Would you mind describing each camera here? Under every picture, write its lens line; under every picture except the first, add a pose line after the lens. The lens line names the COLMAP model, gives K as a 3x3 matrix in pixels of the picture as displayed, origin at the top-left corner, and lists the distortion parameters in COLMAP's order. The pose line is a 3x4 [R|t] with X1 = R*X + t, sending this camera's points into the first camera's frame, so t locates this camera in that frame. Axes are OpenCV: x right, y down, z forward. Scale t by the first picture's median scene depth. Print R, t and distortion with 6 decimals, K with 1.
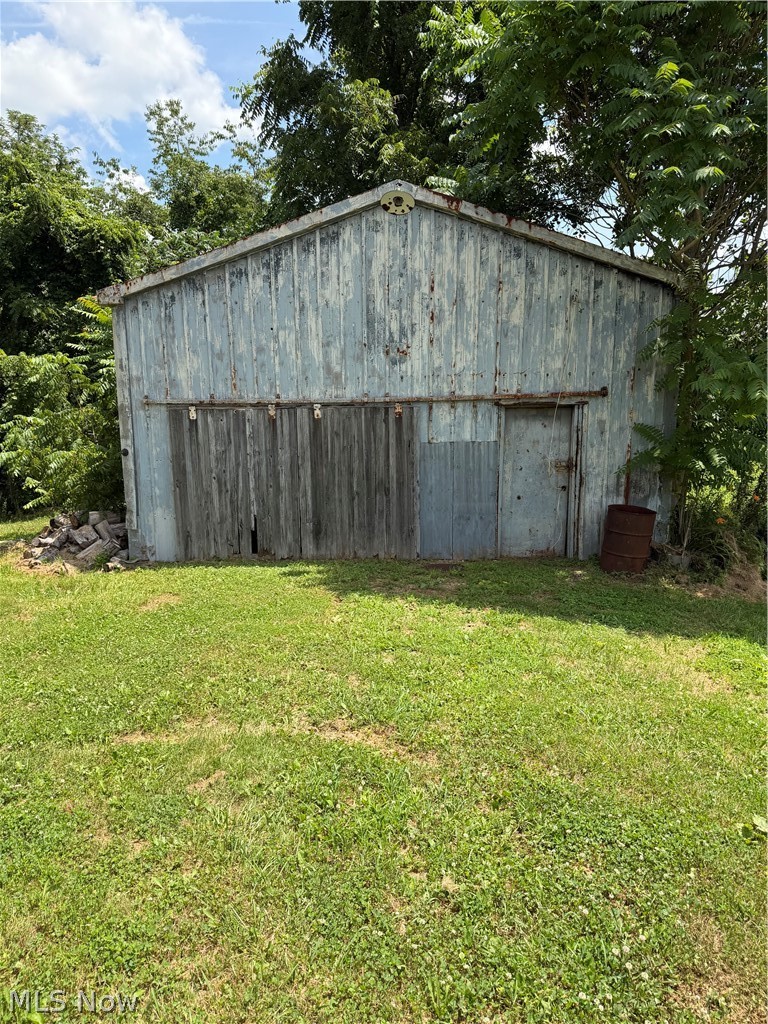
lens RADIAL K [[704.8, 0, 386.1], [0, 704.8, 519.7], [0, 0, 1]] dist [0.134773, -0.163503]
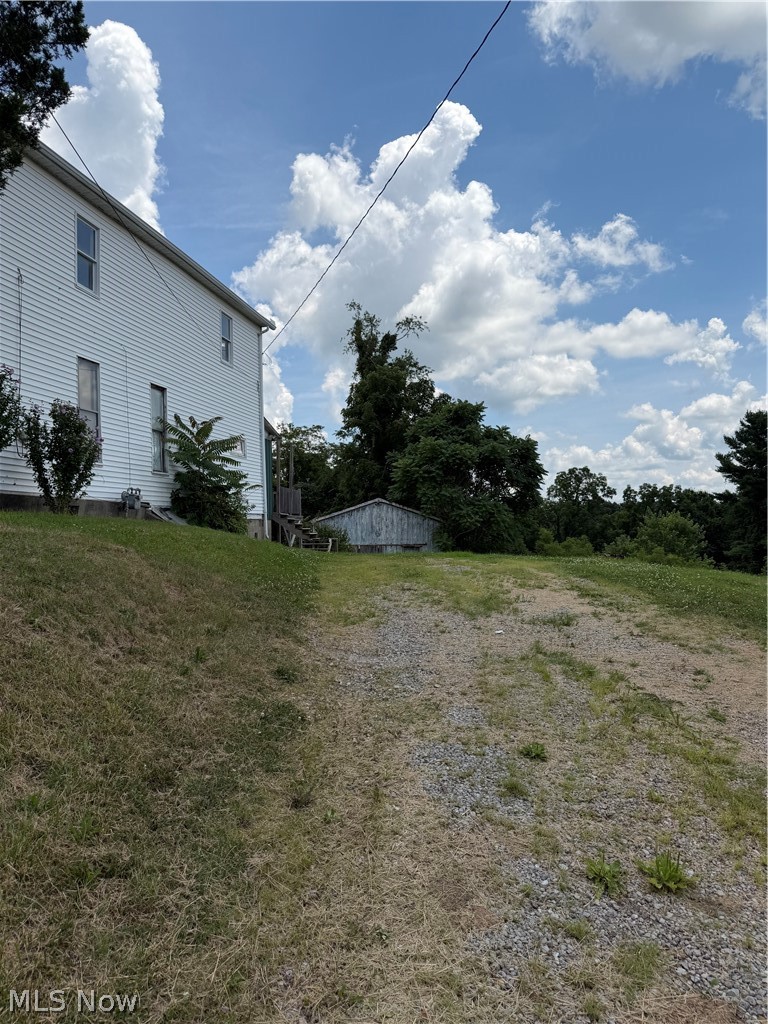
lens RADIAL K [[716.6, 0, 381.6], [0, 716.6, 515.4], [0, 0, 1]] dist [0.110917, -0.174730]
pose [[0.999939, 0.009772, -0.005165, 0.056901], [-0.010663, 0.975818, -0.218325, 0.589249], [0.002906, 0.218367, 0.975862, -3.198918]]
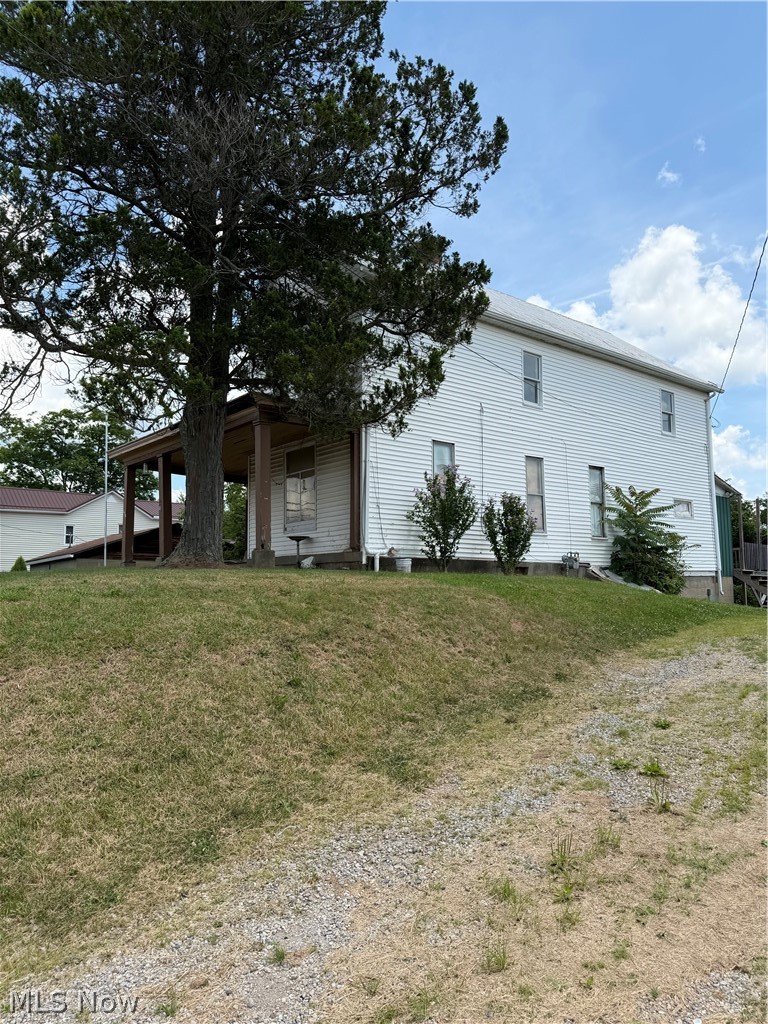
lens RADIAL K [[716.6, 0, 381.6], [0, 716.6, 515.4], [0, 0, 1]] dist [0.110917, -0.174730]
pose [[0.771471, -0.049662, -0.634323, 0.333546], [-0.135466, 0.961271, -0.240015, 0.633543], [0.621676, 0.271094, 0.734865, -3.442611]]
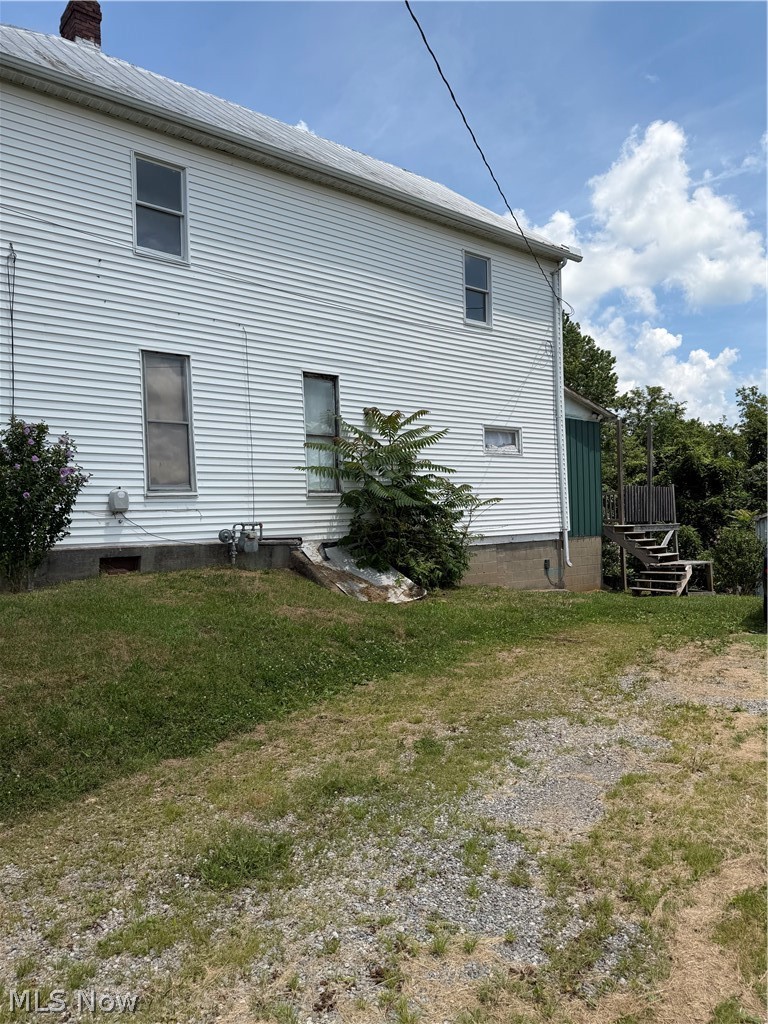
lens RADIAL K [[714.8, 0, 382.4], [0, 714.8, 512.7], [0, 0, 1]] dist [0.114277, -0.141577]
pose [[0.777208, -0.007440, -0.629199, 0.355333], [-0.114242, 0.981644, -0.152722, 0.342859], [0.618786, 0.190578, 0.762092, -2.455861]]
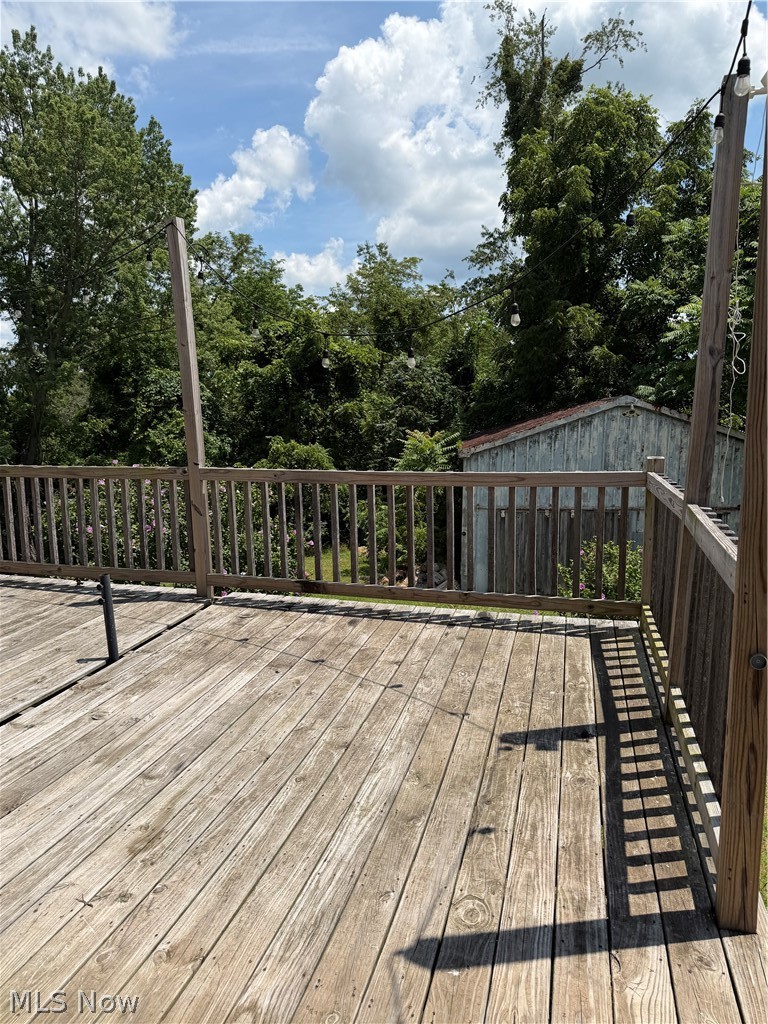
lens RADIAL K [[715.6, 0, 384.0], [0, 715.6, 512.0], [0, 0, 1]] dist [0.122078, -0.172543]
pose [[0.996375, 0.021665, -0.082270, -0.425676], [-0.024338, 0.999203, -0.031639, -0.088260], [0.081519, 0.033526, 0.996108, -0.870282]]
